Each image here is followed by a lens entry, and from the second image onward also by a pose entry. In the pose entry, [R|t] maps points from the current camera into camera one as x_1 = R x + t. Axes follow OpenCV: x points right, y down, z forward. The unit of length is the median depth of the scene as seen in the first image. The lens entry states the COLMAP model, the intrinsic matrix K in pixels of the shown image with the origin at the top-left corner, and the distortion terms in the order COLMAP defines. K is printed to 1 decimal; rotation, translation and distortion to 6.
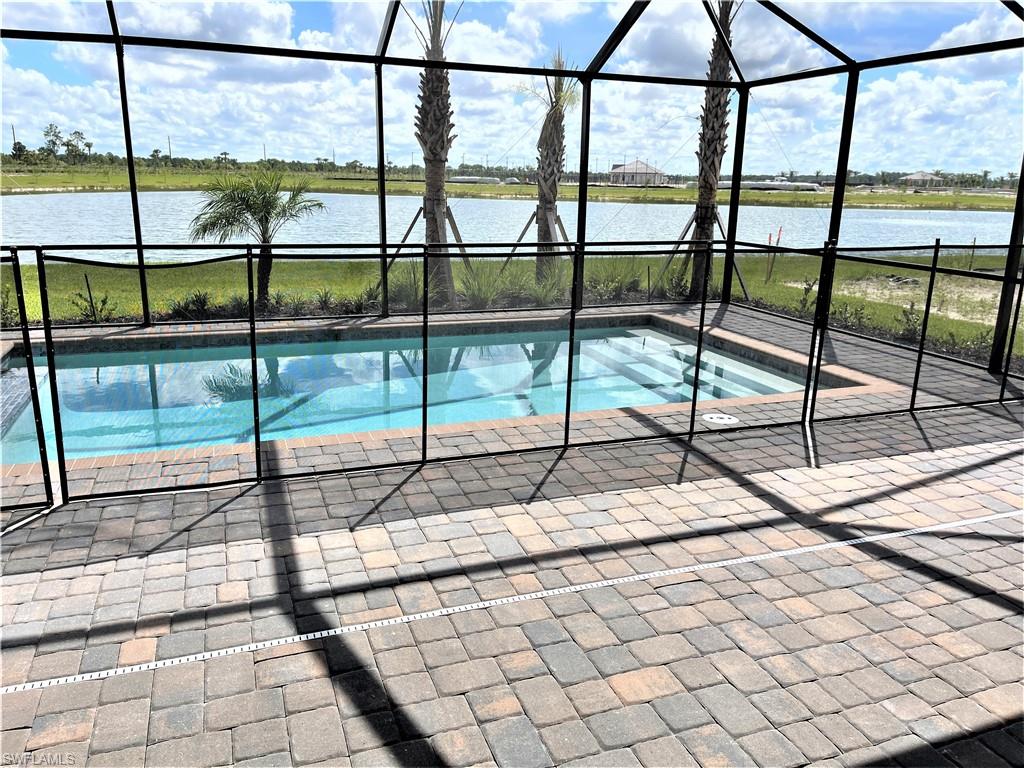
lens RADIAL K [[767.6, 0, 503.8], [0, 767.6, 374.1], [0, 0, 1]] dist [0.059910, -0.070472]
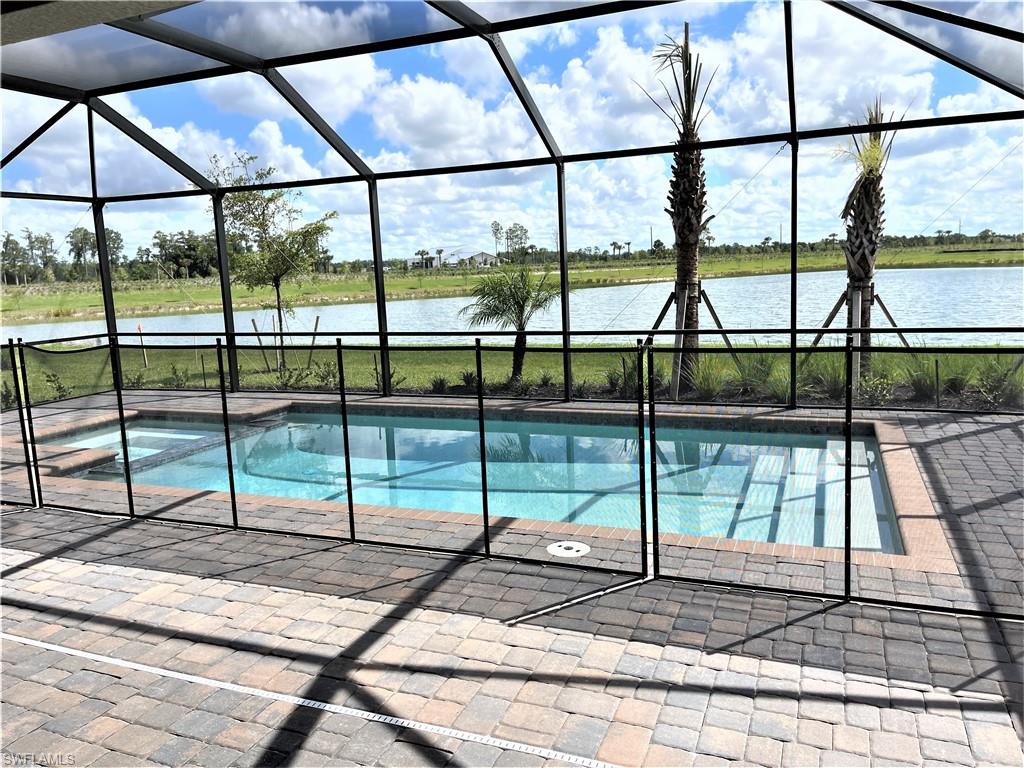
lens RADIAL K [[767.6, 0, 508.0], [0, 767.6, 378.4], [0, 0, 1]] dist [0.059910, -0.070472]
pose [[0.736171, 0.046397, -0.675203, 0.892450], [-0.111236, 0.992375, -0.053088, -0.082264], [0.667592, 0.114189, 0.735719, 0.385295]]
